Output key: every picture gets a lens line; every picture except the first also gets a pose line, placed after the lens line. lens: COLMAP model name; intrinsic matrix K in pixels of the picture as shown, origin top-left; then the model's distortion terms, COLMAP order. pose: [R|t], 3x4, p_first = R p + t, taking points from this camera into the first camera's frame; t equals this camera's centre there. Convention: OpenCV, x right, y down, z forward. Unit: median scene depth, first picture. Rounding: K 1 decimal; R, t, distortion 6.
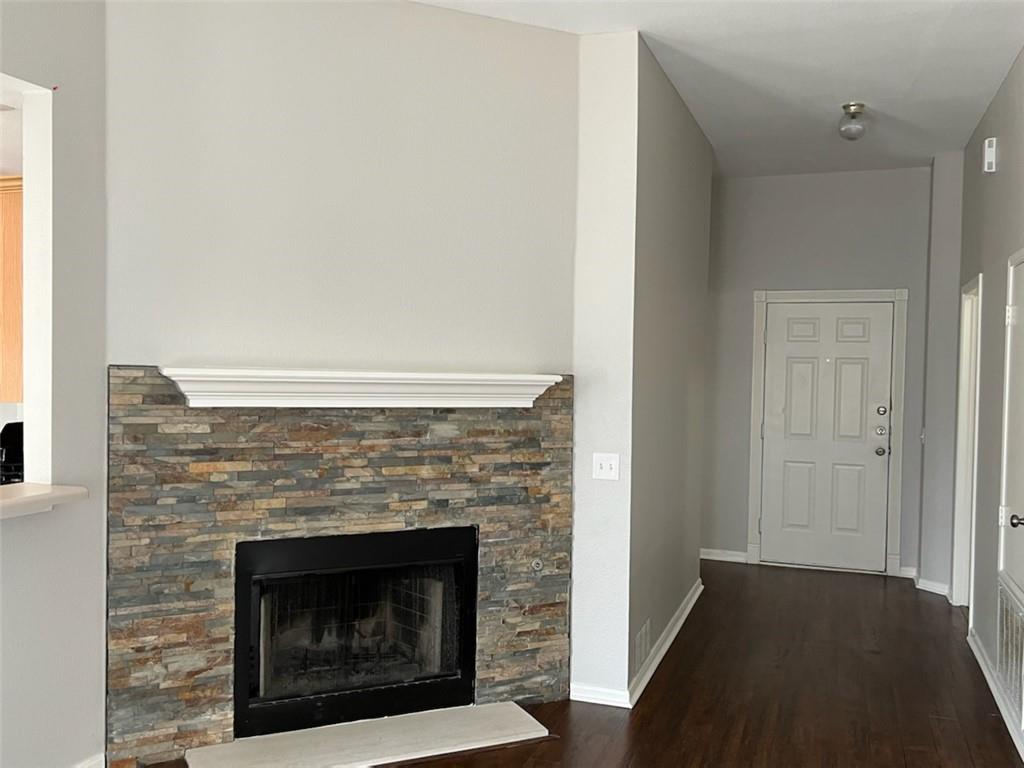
lens RADIAL K [[964.2, 0, 511.6], [0, 964.2, 384.4], [0, 0, 1]] dist [0.034261, 0.000000]
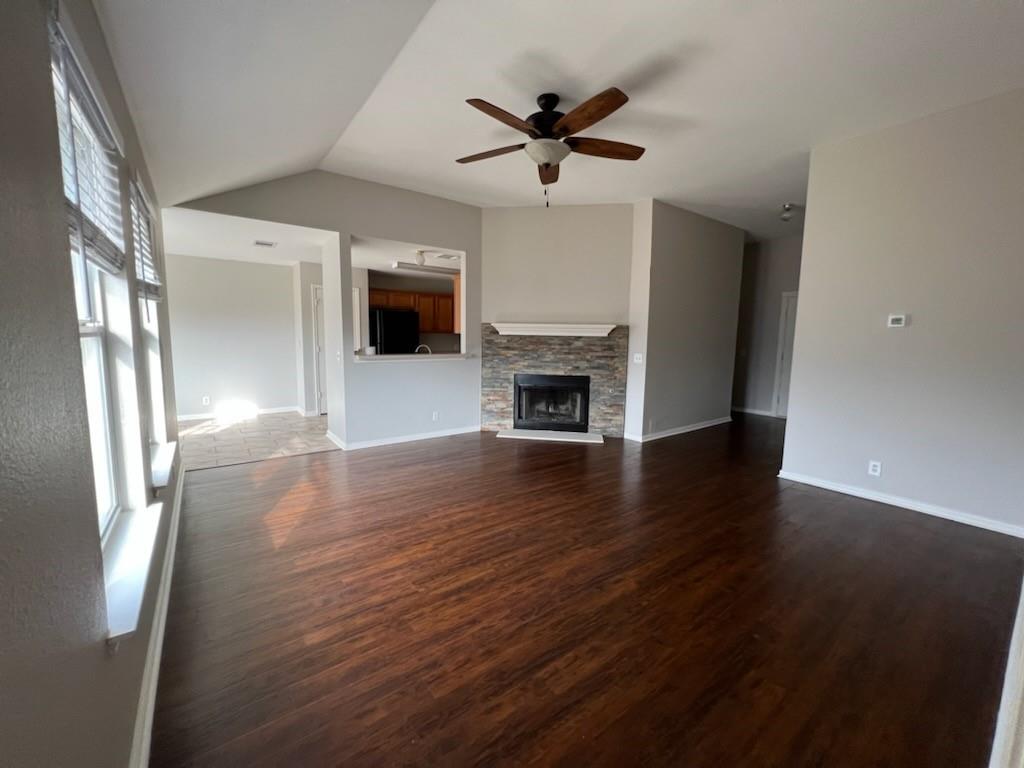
lens RADIAL K [[413.0, 0, 512.2], [0, 413.0, 382.2], [0, 0, 1]] dist [0.001486, 0.000206]
pose [[0.818758, 0.056311, -0.571371, 0.525779], [-0.013374, 0.996779, 0.079071, 0.068658], [0.573983, -0.057099, 0.816874, -0.215729]]
